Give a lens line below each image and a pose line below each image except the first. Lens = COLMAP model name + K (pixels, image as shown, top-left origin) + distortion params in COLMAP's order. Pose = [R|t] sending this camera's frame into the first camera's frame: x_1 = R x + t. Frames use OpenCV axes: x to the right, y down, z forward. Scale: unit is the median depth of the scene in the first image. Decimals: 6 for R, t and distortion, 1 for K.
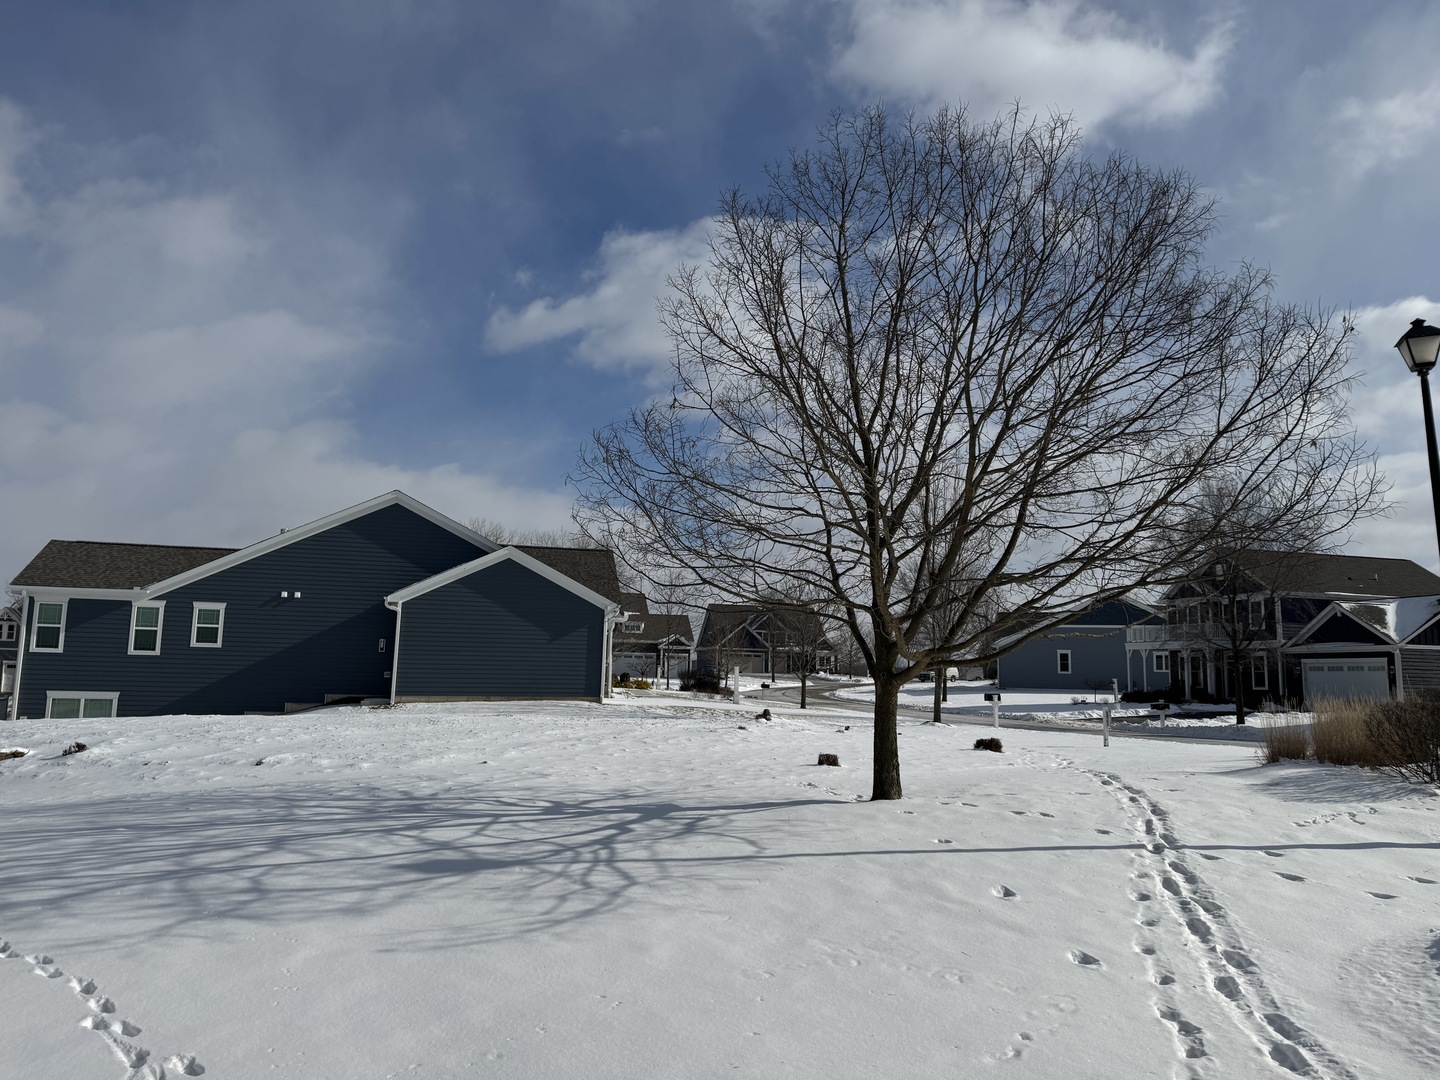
lens RADIAL K [[1016.0, 0, 708.3], [0, 1016.0, 547.2], [0, 0, 1]] dist [0.029667, -0.025413]
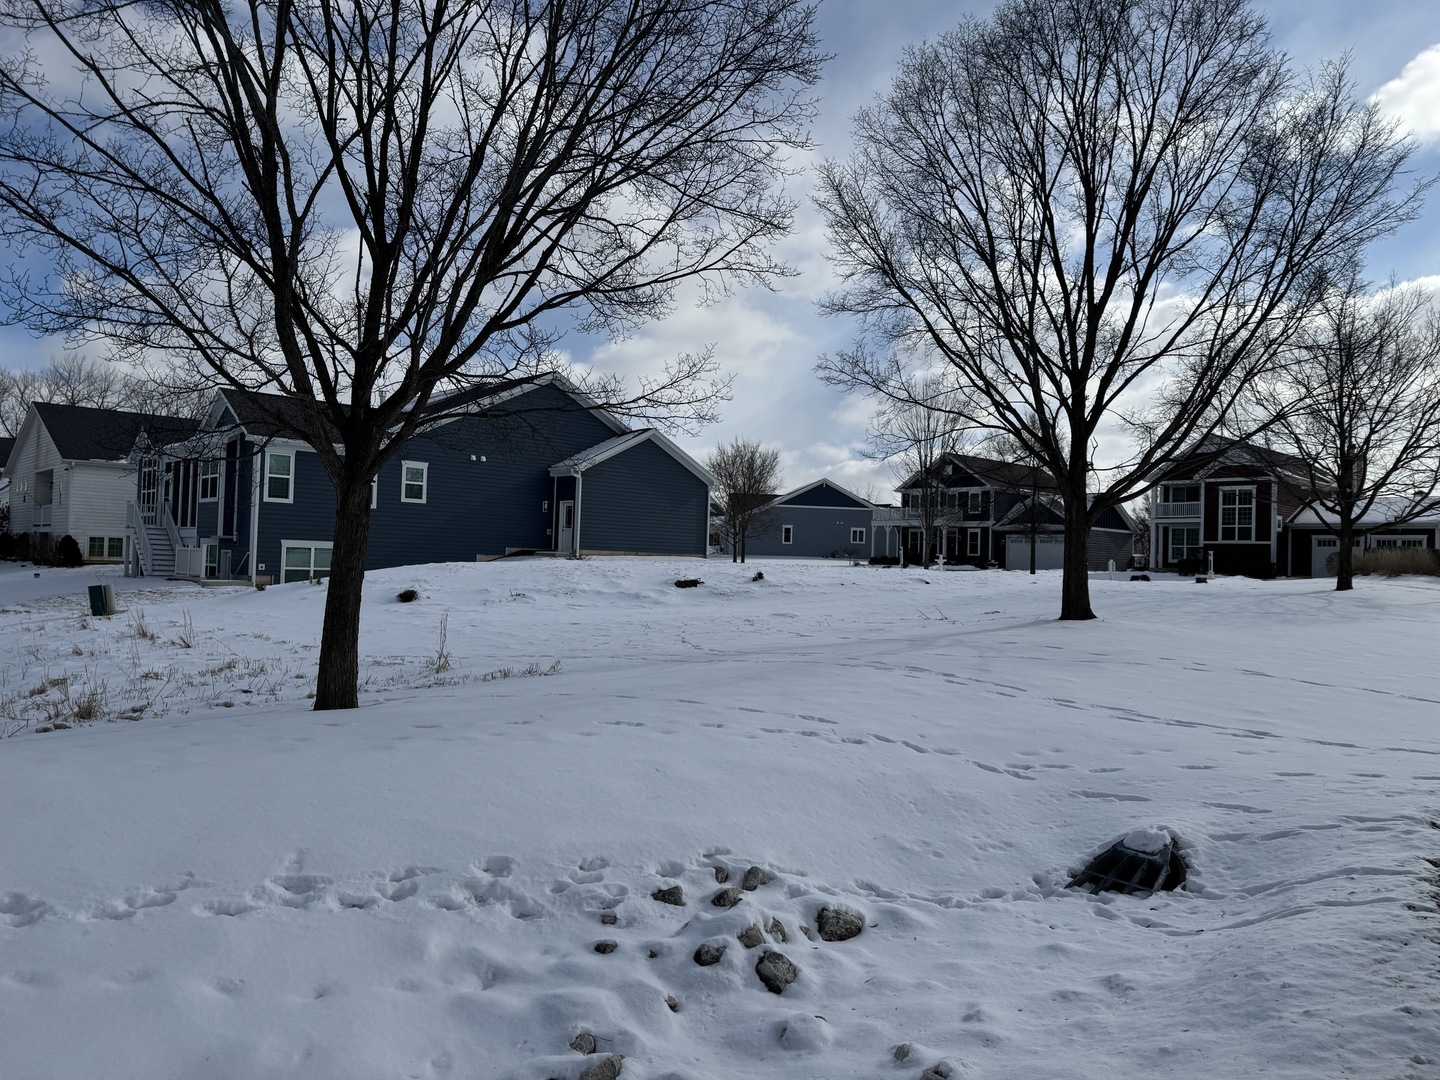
lens RADIAL K [[1016.0, 0, 722.8], [0, 1016.0, 543.1], [0, 0, 1]] dist [0.029667, -0.025413]
pose [[0.888360, 0.015993, 0.458870, -0.687578], [-0.070841, 0.992201, 0.102564, 0.005283], [-0.453651, -0.123620, 0.882564, -0.120031]]
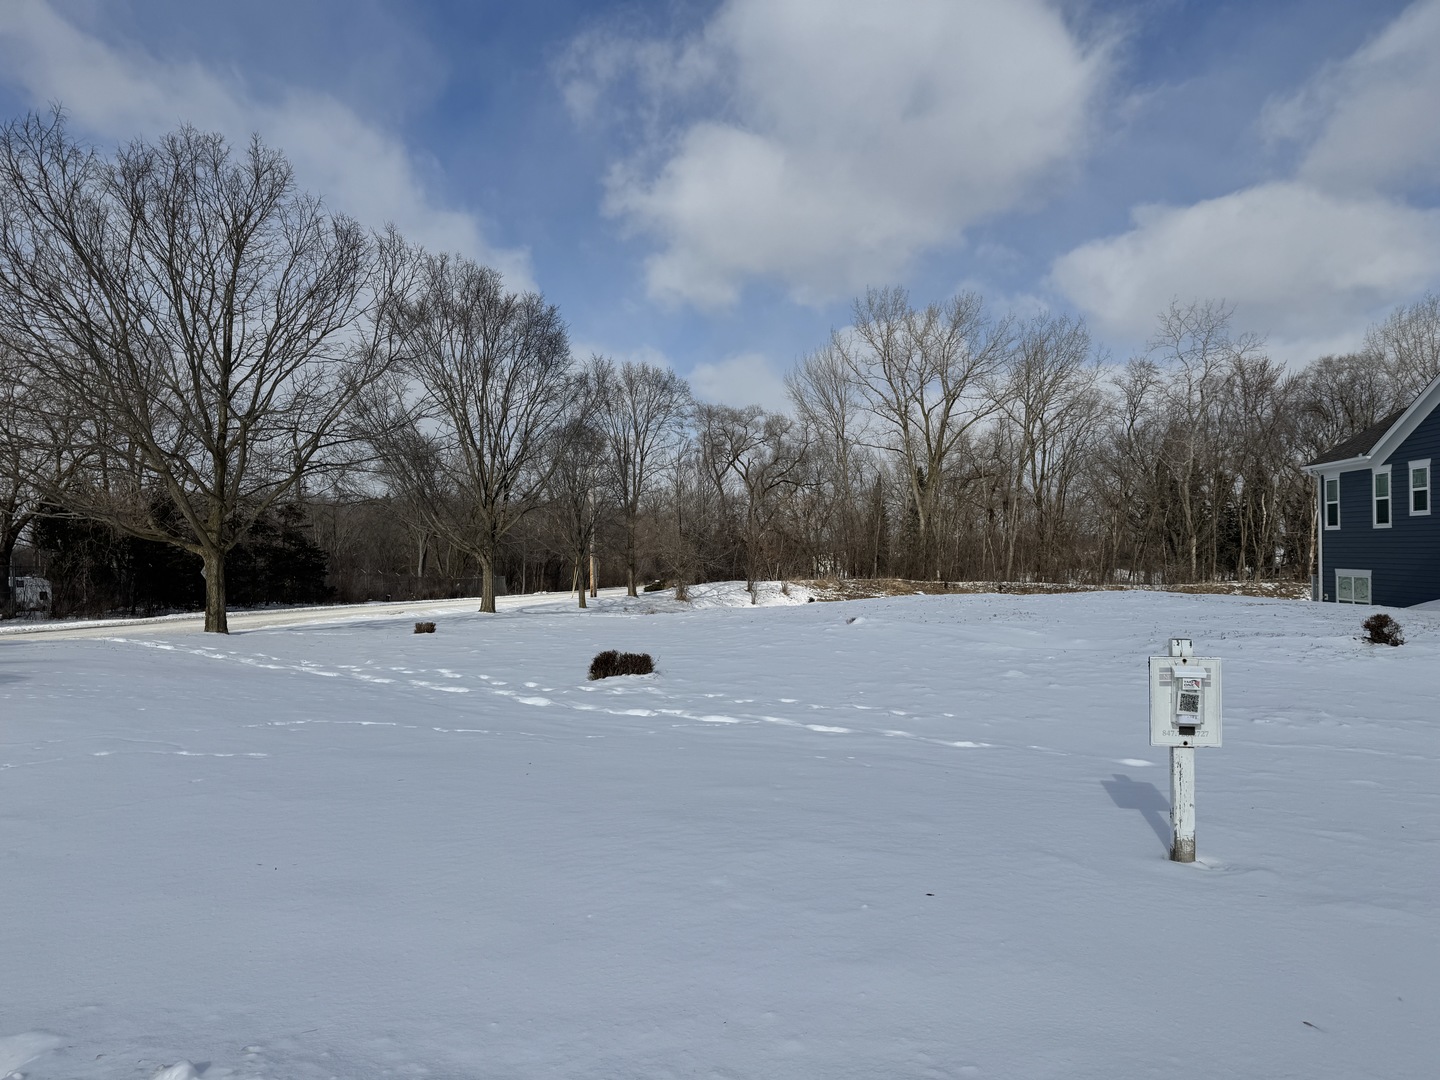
lens RADIAL K [[1016.0, 0, 711.4], [0, 1016.0, 534.2], [0, 0, 1]] dist [0.029667, -0.025413]
pose [[-0.349802, -0.032760, -0.936251, 0.457011], [0.138301, 0.986632, -0.086195, 0.103395], [0.926559, -0.159636, -0.340595, 0.742234]]
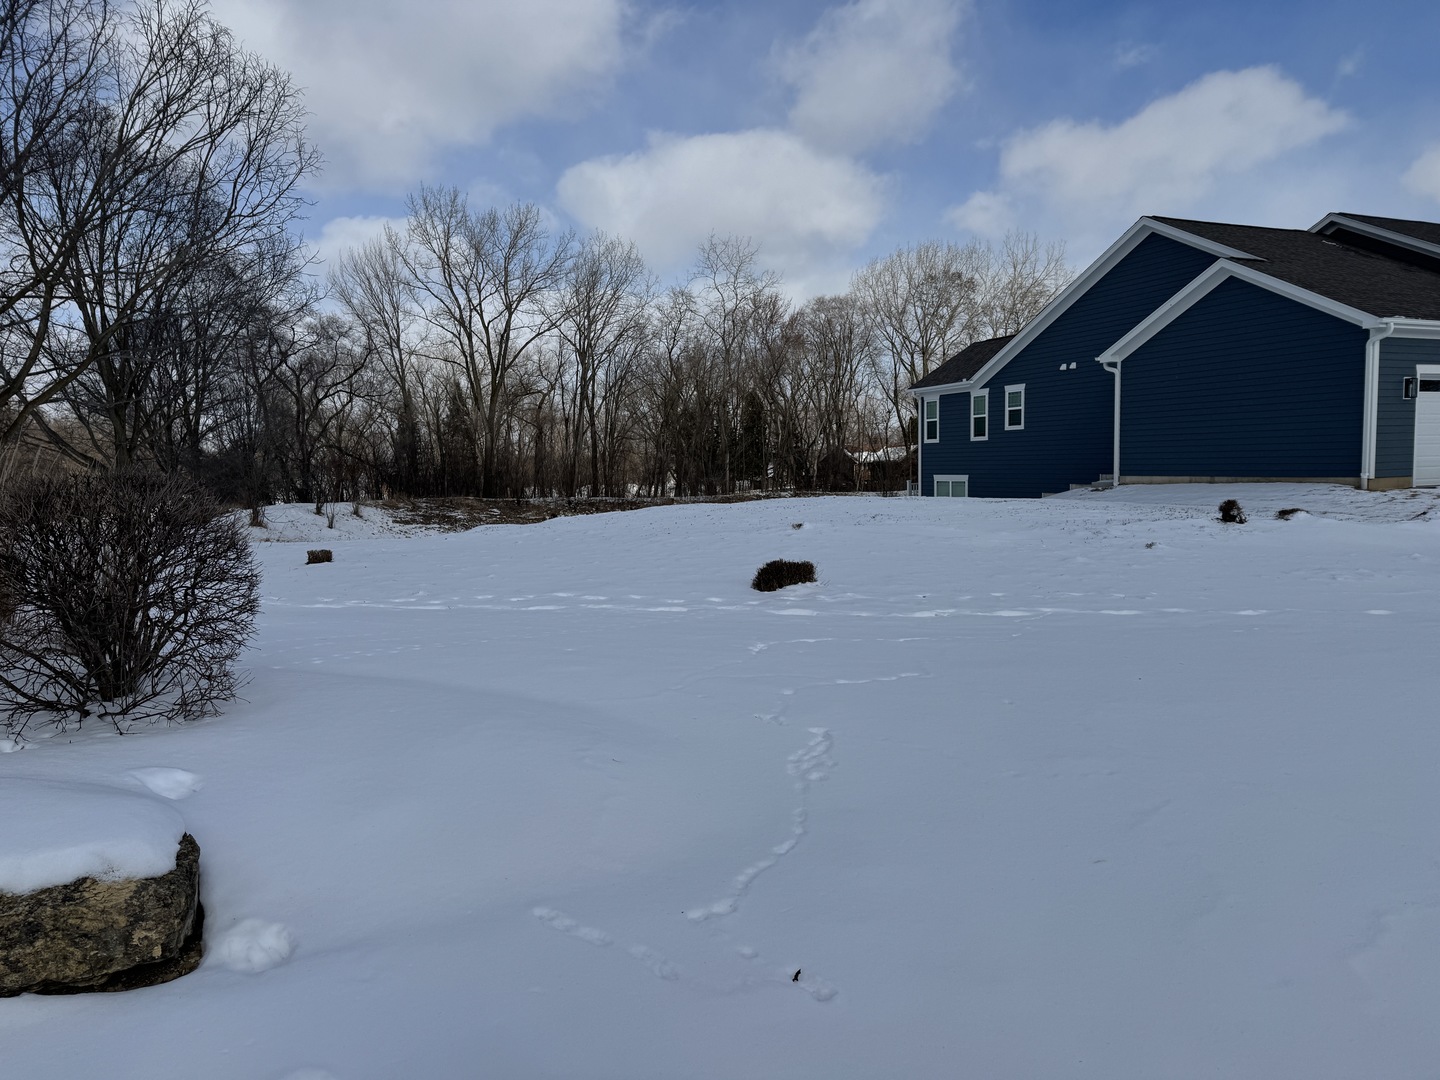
lens RADIAL K [[1016.0, 0, 718.7], [0, 1016.0, 548.9], [0, 0, 1]] dist [0.029667, -0.025413]
pose [[0.166433, 0.059098, -0.984280, 0.452250], [0.168283, 0.981856, 0.087408, 0.075078], [0.971587, -0.180185, 0.153468, 0.531211]]
